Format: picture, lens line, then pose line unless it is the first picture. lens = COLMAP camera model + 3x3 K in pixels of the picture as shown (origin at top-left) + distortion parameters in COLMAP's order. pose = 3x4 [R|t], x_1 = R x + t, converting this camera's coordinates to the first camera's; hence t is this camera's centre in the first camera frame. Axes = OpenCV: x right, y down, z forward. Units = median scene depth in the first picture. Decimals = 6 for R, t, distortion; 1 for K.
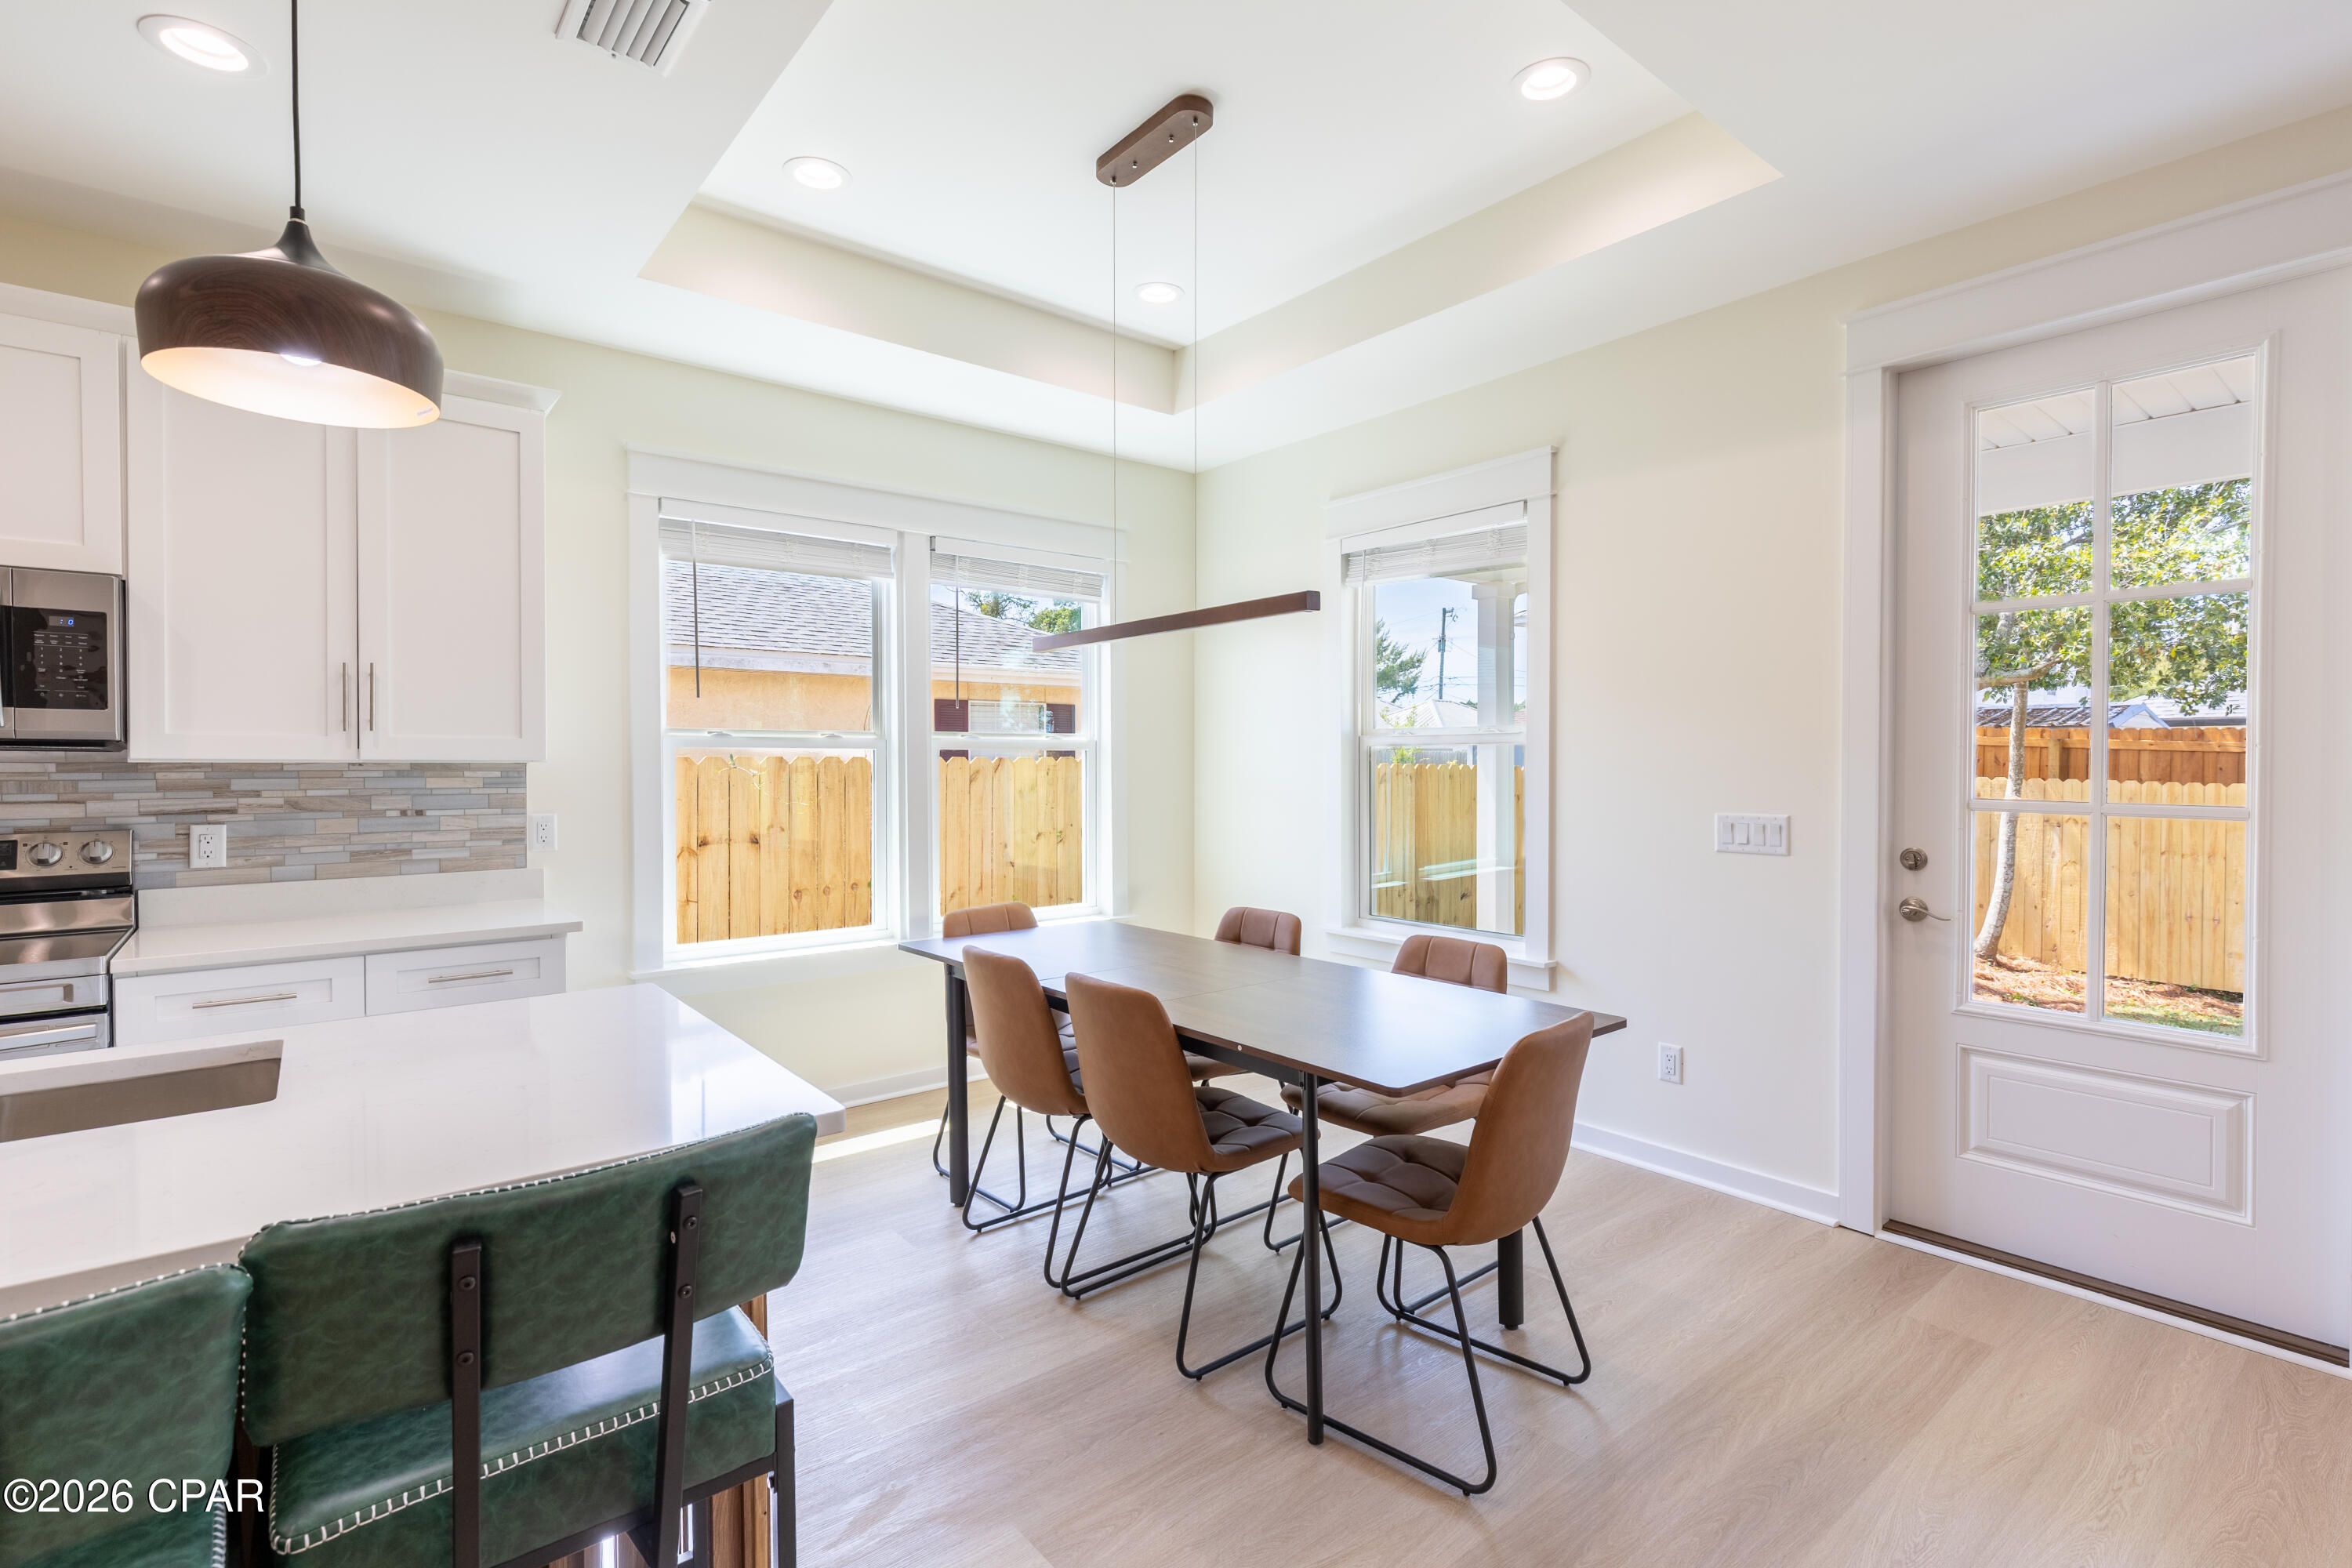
lens RADIAL K [[1097.9, 0, 1168.1], [0, 1097.9, 779.3], [0, 0, 1]] dist [0.008859, 0.000171]
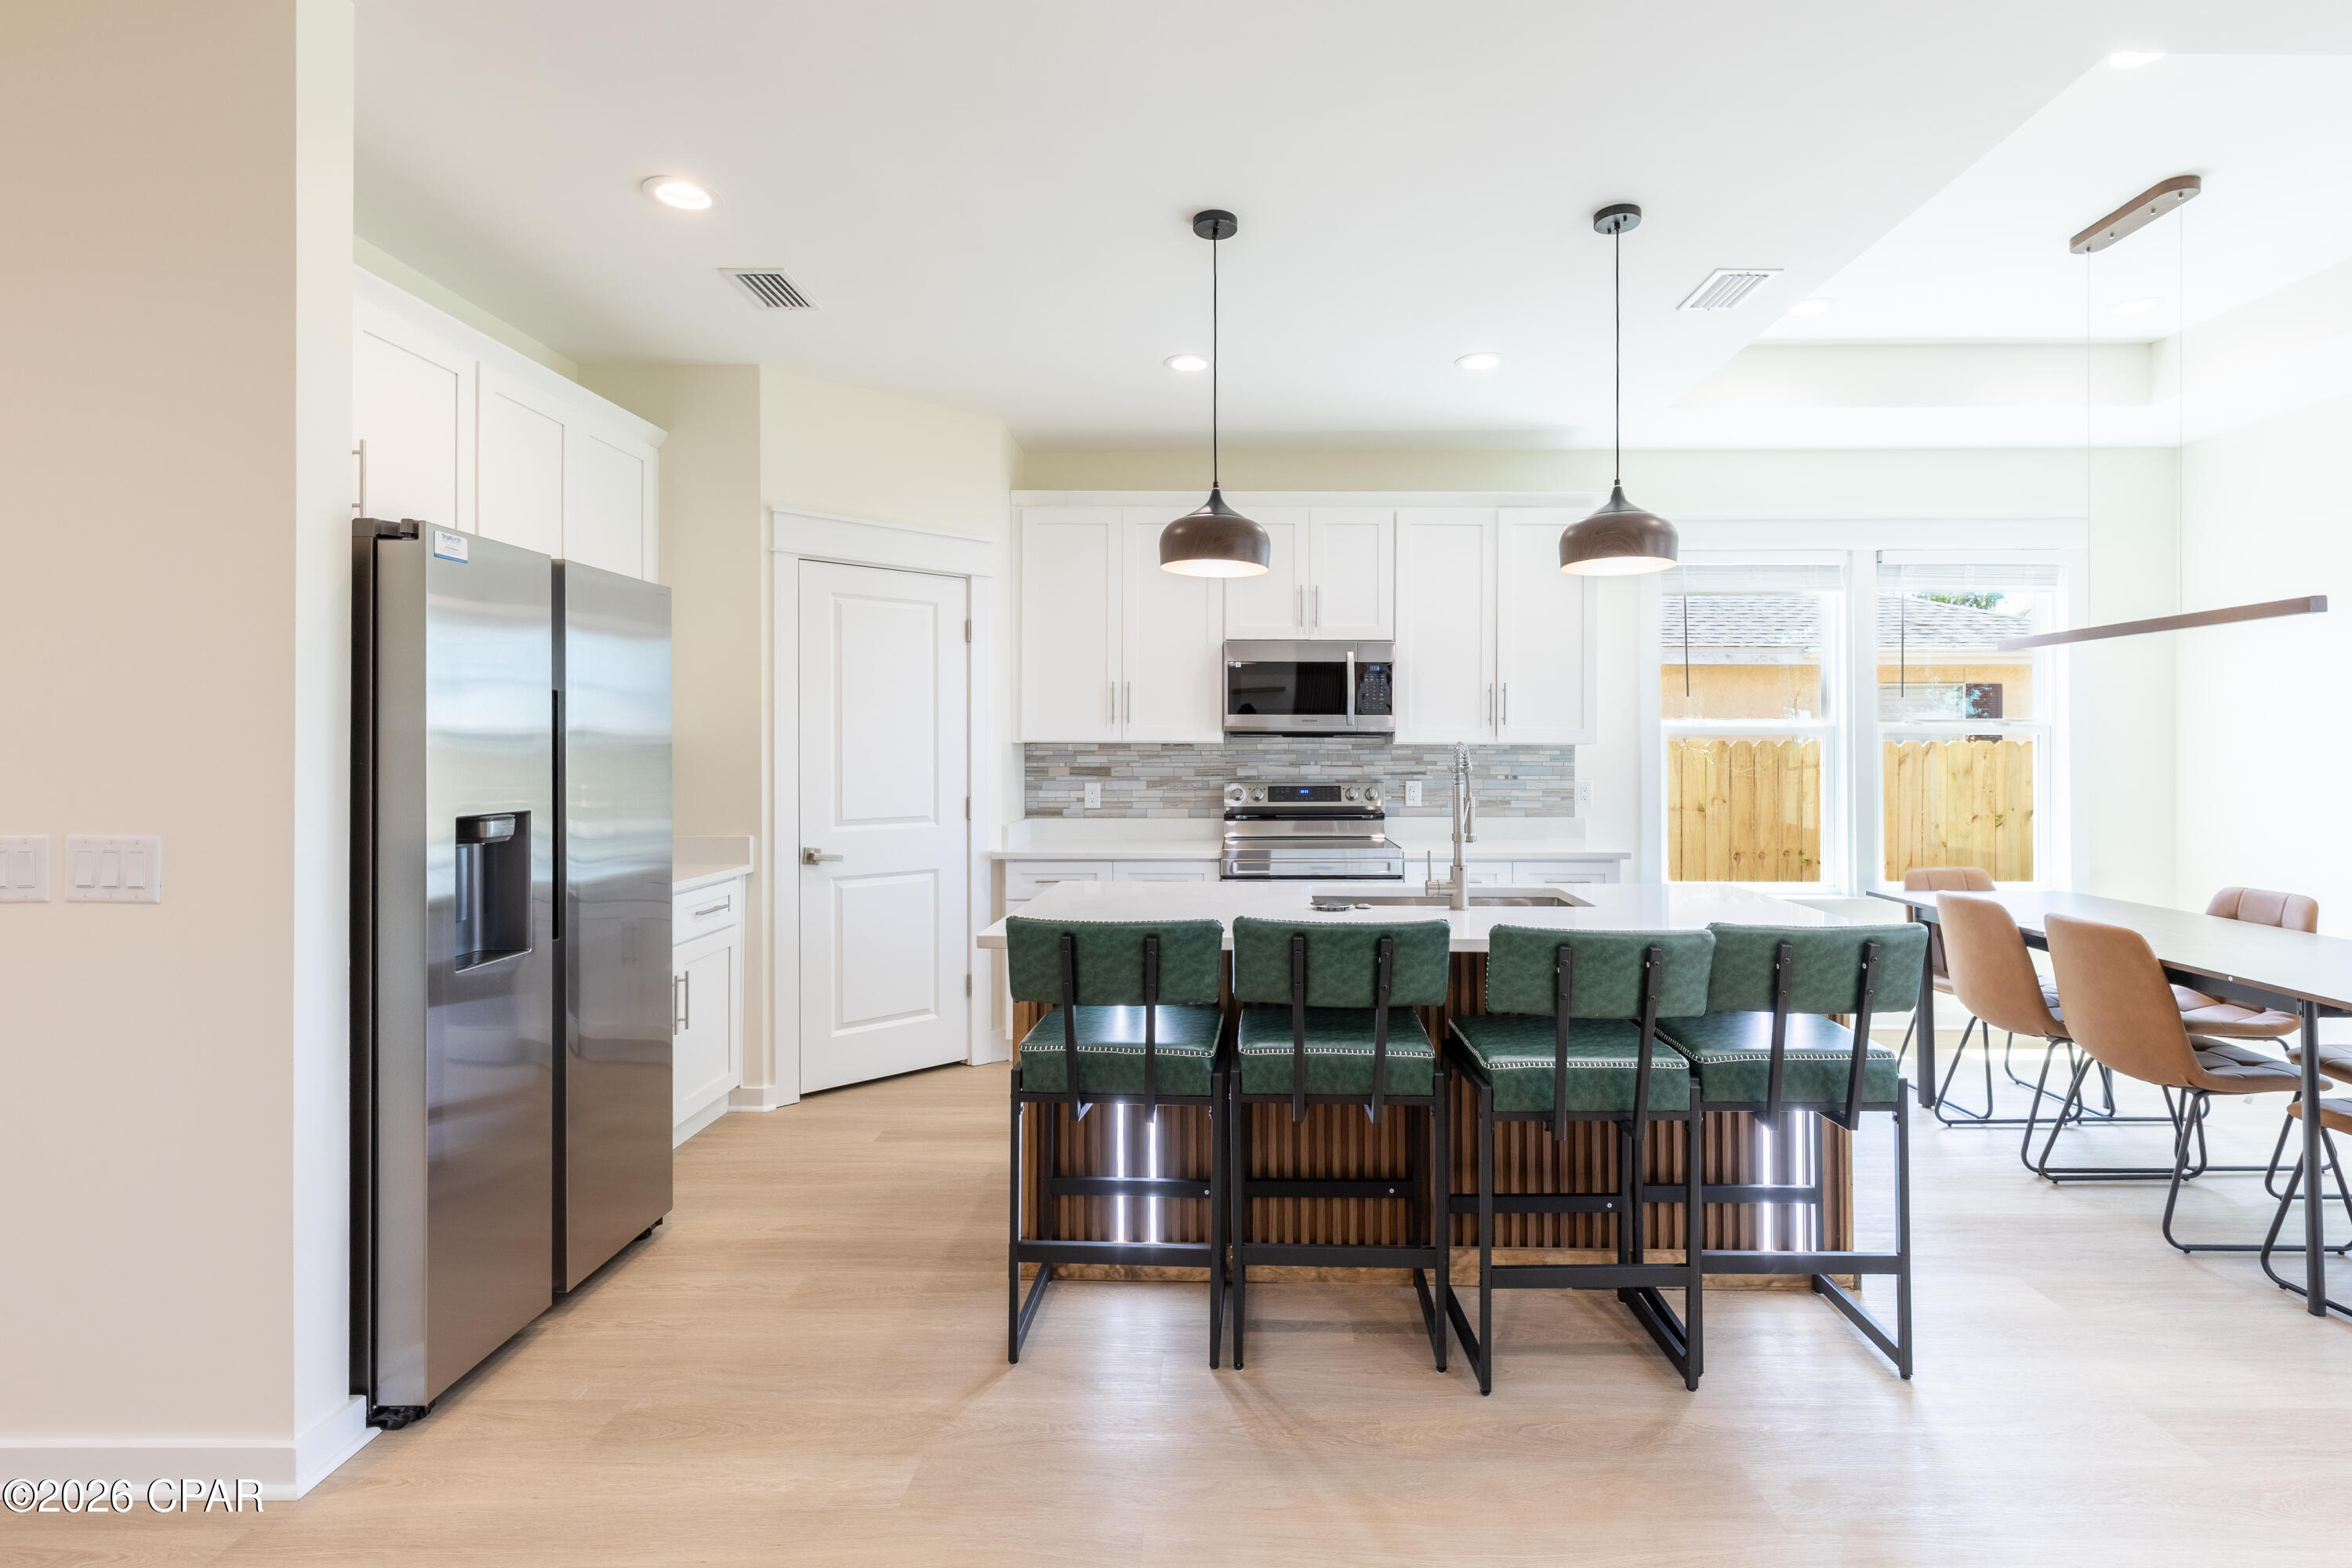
lens RADIAL K [[1111.3, 0, 1209.1], [0, 1111.3, 742.8], [0, 0, 1]] dist [-0.002164, -0.000558]
pose [[0.770954, 0.000917, -0.636890, -0.019553], [-0.012759, 0.999821, -0.014006, 0.009860], [0.636763, 0.018924, 0.770827, -0.499229]]
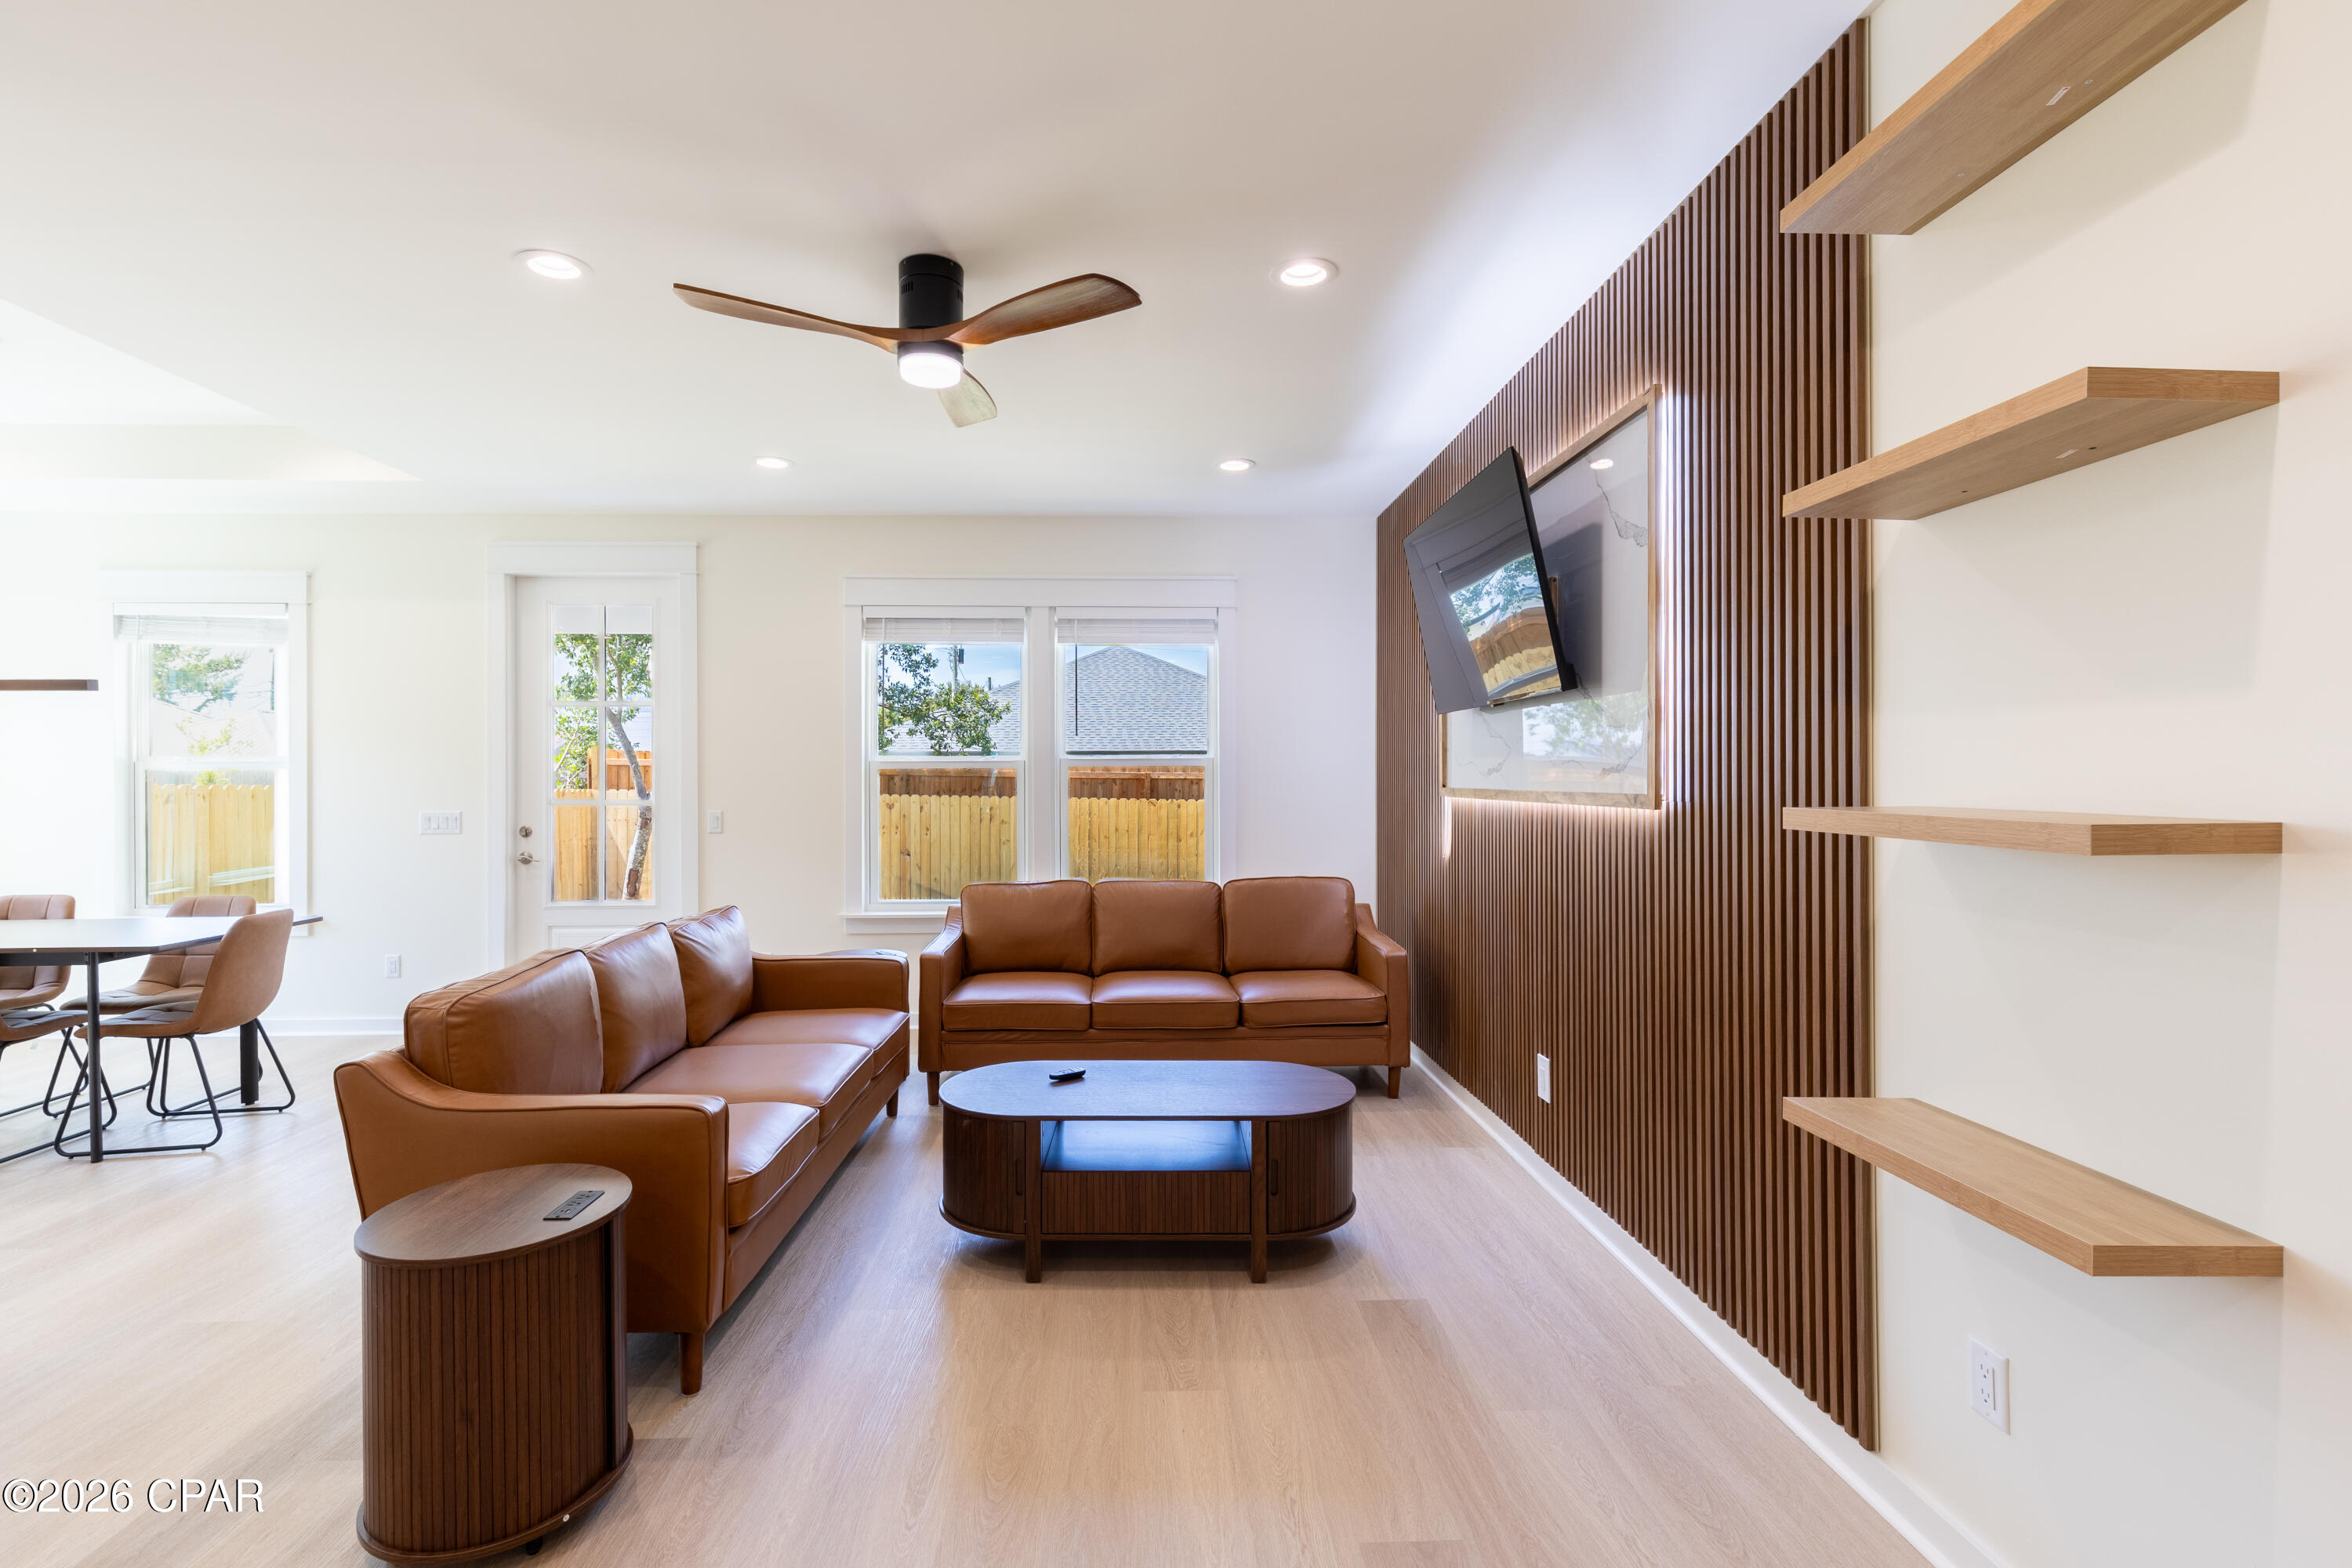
lens RADIAL K [[1097.9, 0, 1168.1], [0, 1097.9, 779.3], [0, 0, 1]] dist [0.008859, 0.000171]
pose [[0.609790, -0.006149, 0.792539, -0.165017], [0.013849, 0.999900, -0.002897, 0.002152], [-0.792442, 0.012742, 0.609814, -1.074114]]
